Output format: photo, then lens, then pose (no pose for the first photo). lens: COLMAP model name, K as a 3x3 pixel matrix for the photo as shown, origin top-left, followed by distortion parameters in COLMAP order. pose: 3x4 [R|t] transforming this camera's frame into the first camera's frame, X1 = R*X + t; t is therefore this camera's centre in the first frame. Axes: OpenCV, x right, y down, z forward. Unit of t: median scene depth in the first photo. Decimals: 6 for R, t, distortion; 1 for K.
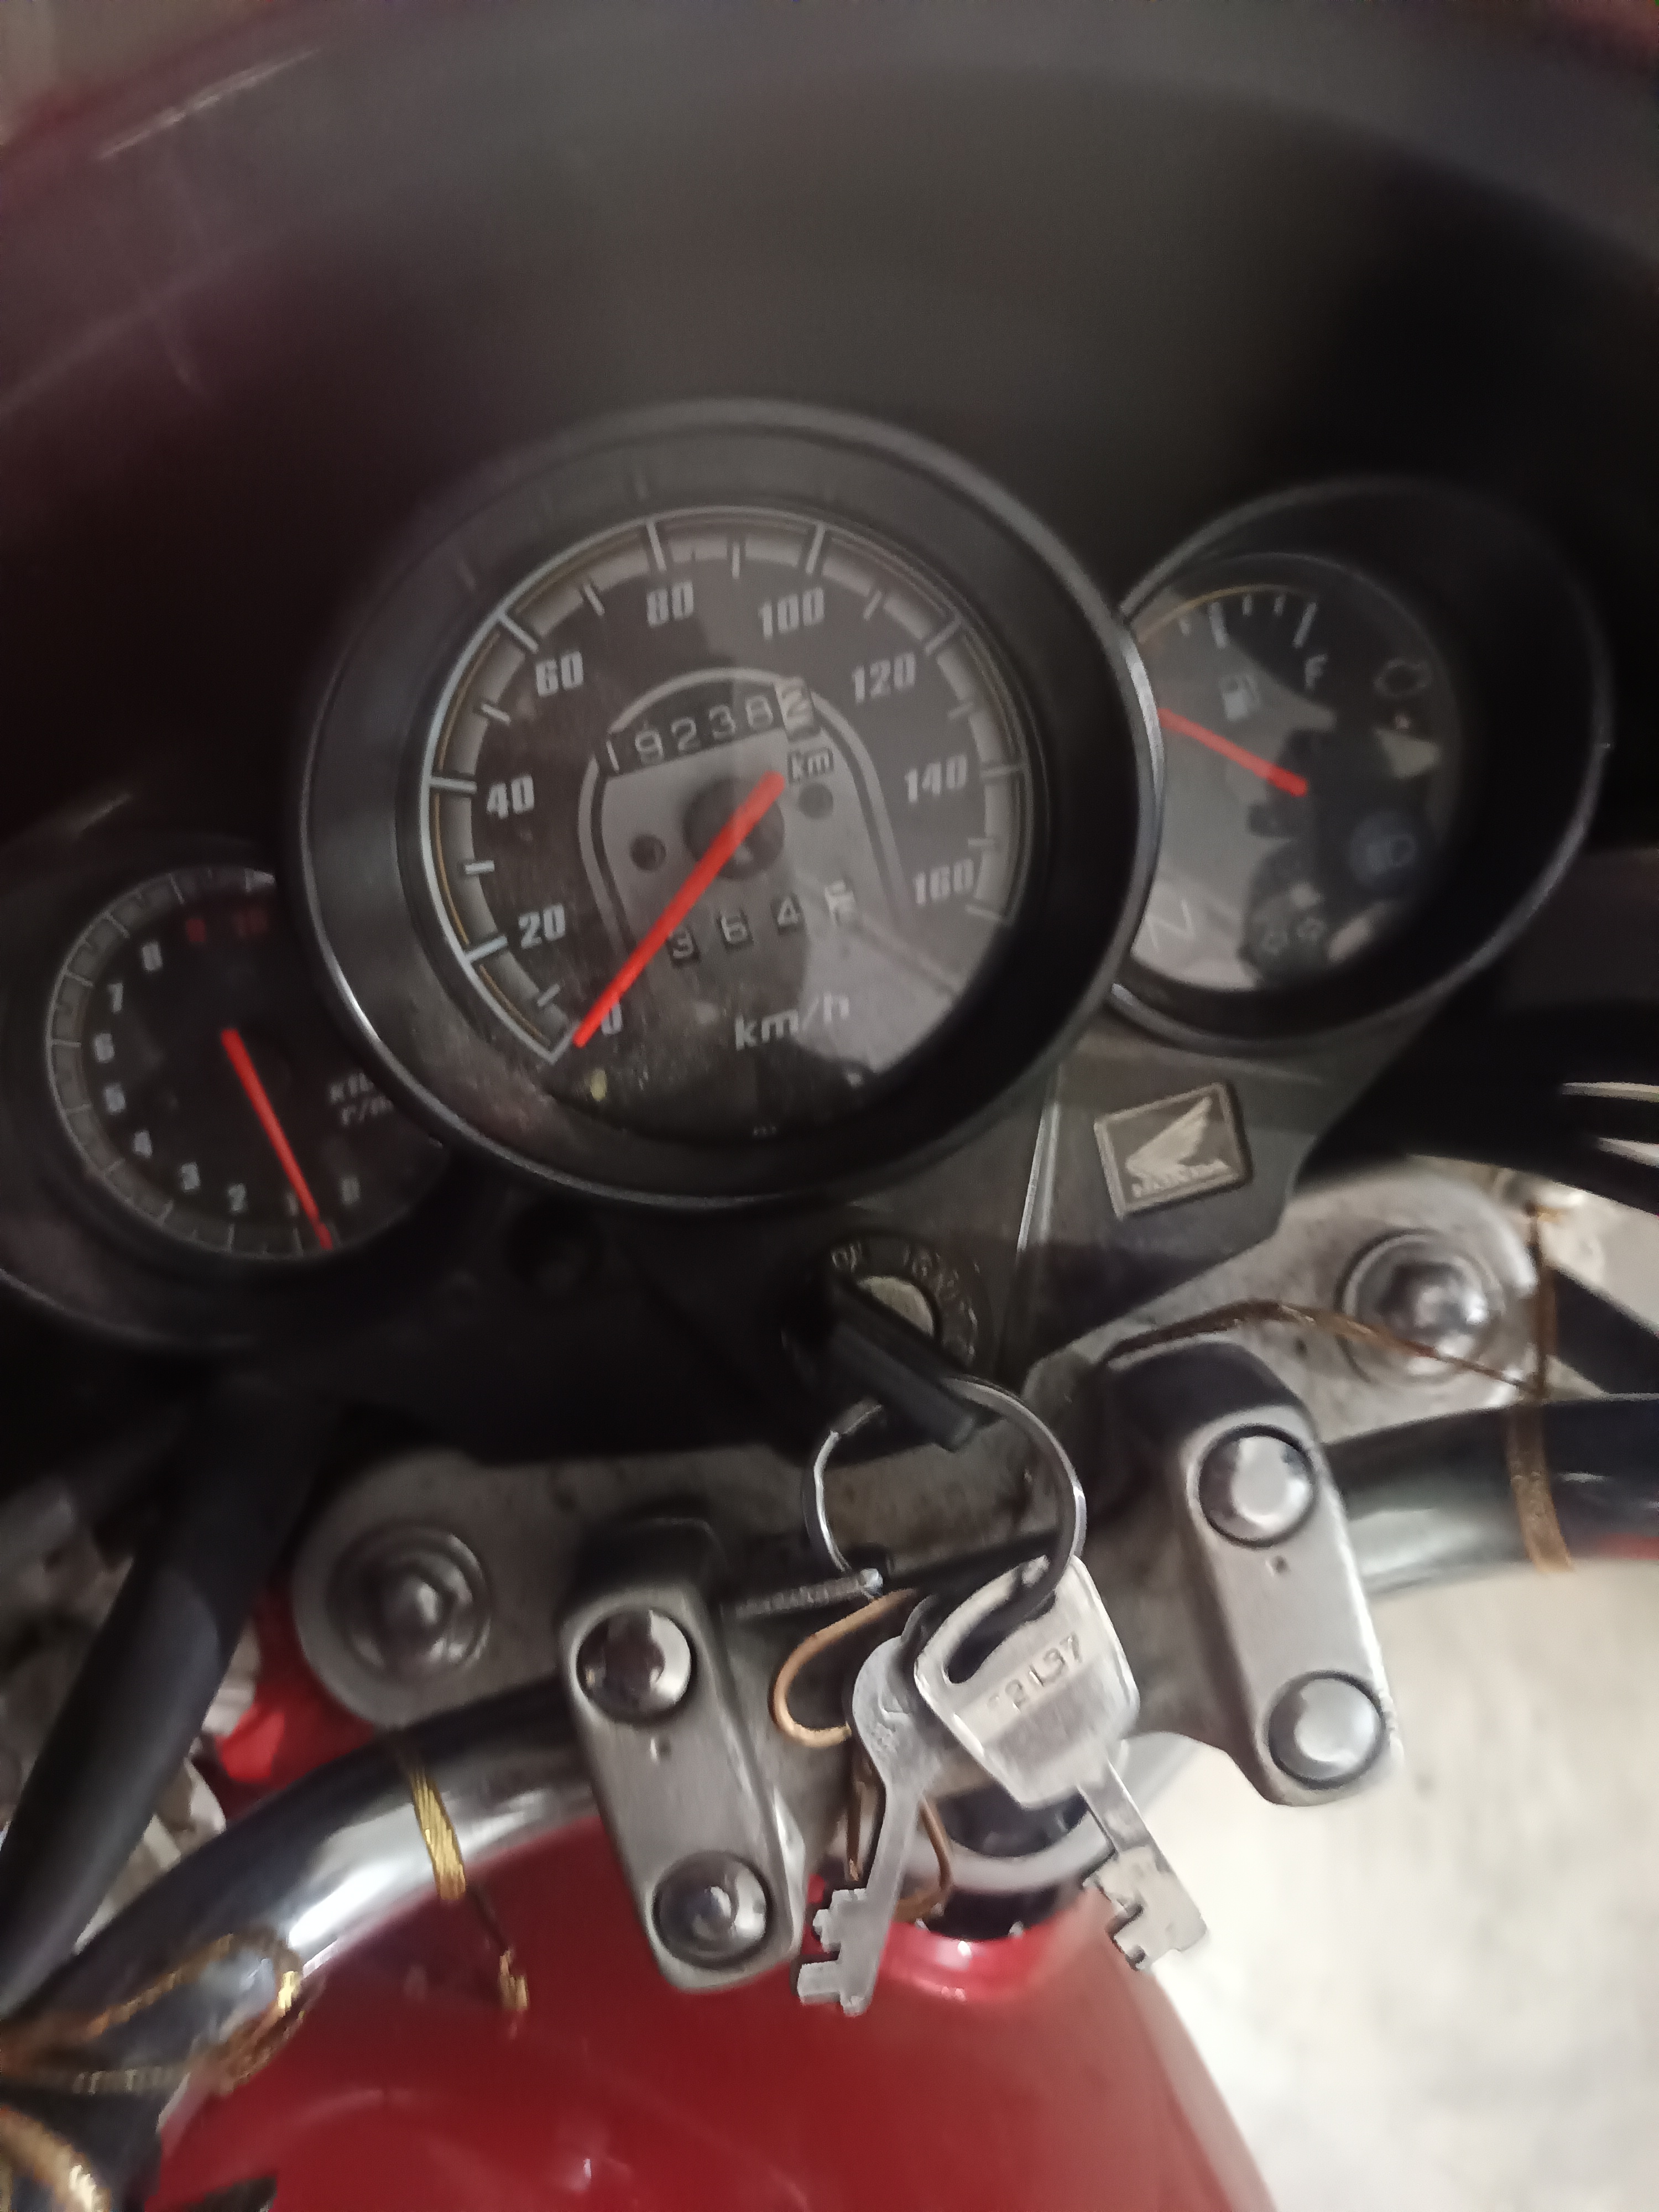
lens RADIAL K [[1587.7, 0, 829.5], [0, 1587.7, 1106.0], [0, 0, 1]] dist [-0.029733, -0.003682]
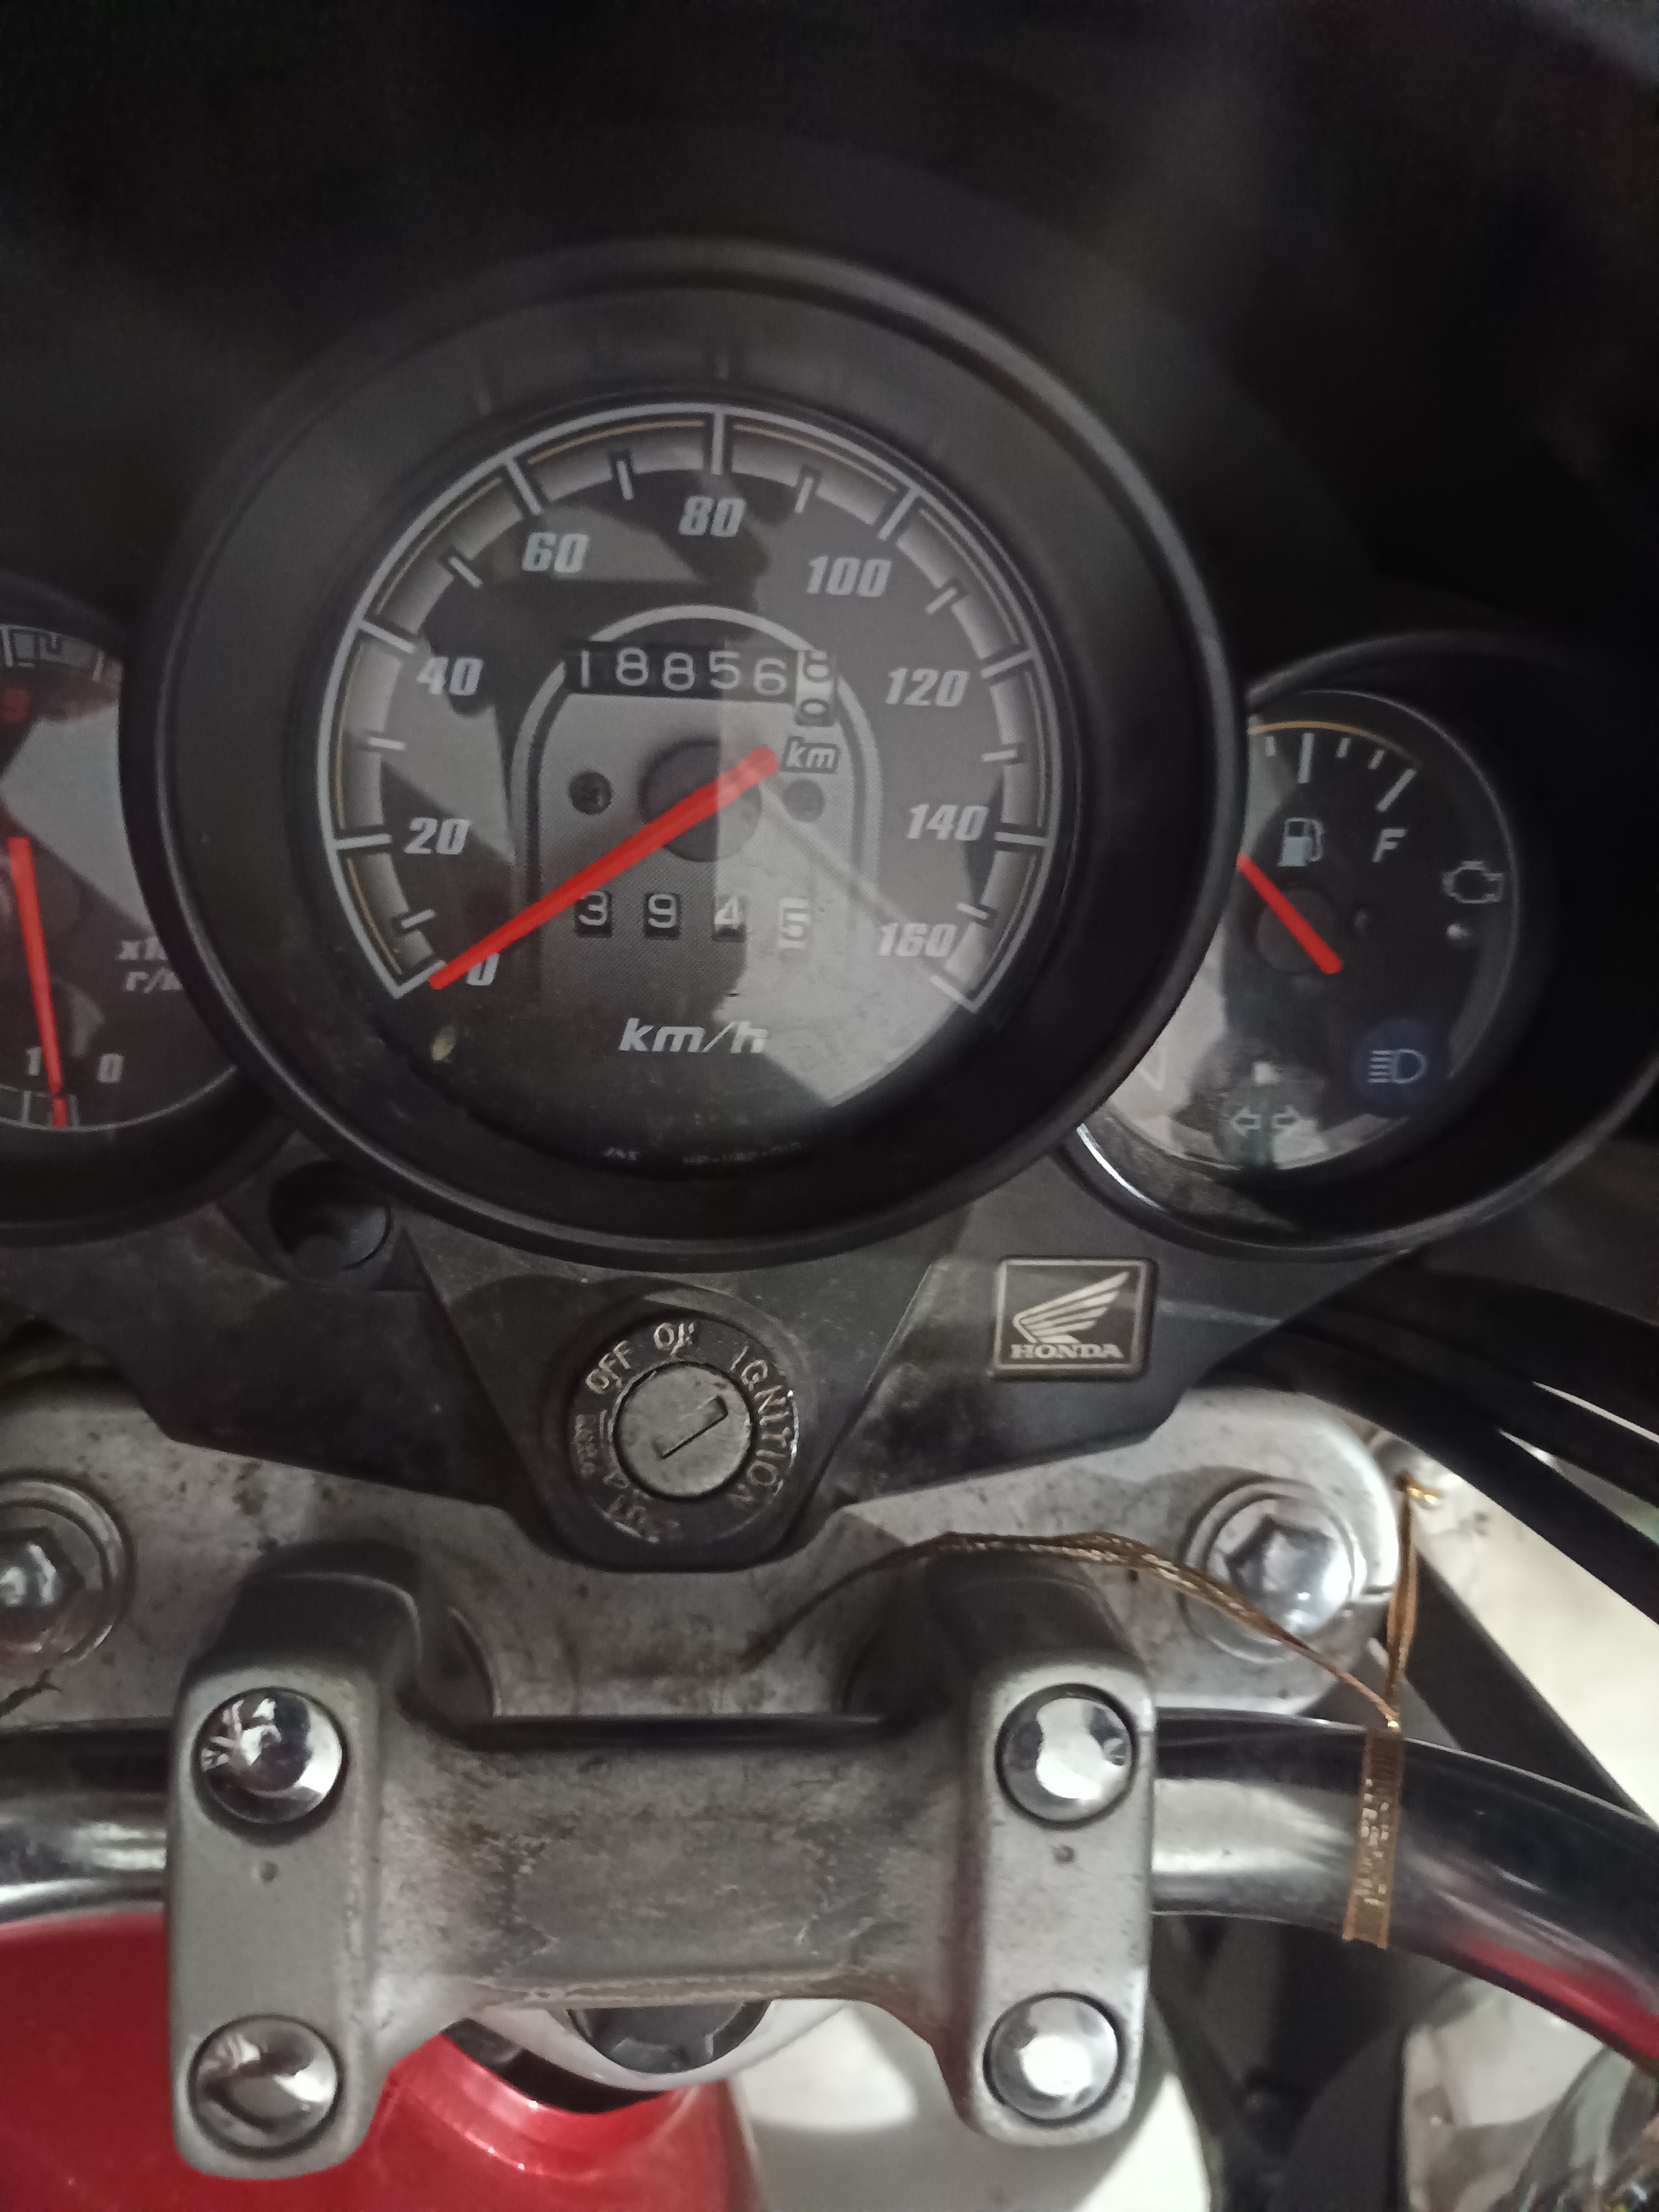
lens RADIAL K [[1617.1, 0, 829.5], [0, 1617.1, 1106.0], [0, 0, 1]] dist [-0.051489, -0.001168]
pose [[0.946423, 0.304434, 0.107715, -0.037880], [-0.304091, 0.952433, -0.019999, -0.026495], [-0.108680, -0.013828, 0.993981, 0.154692]]
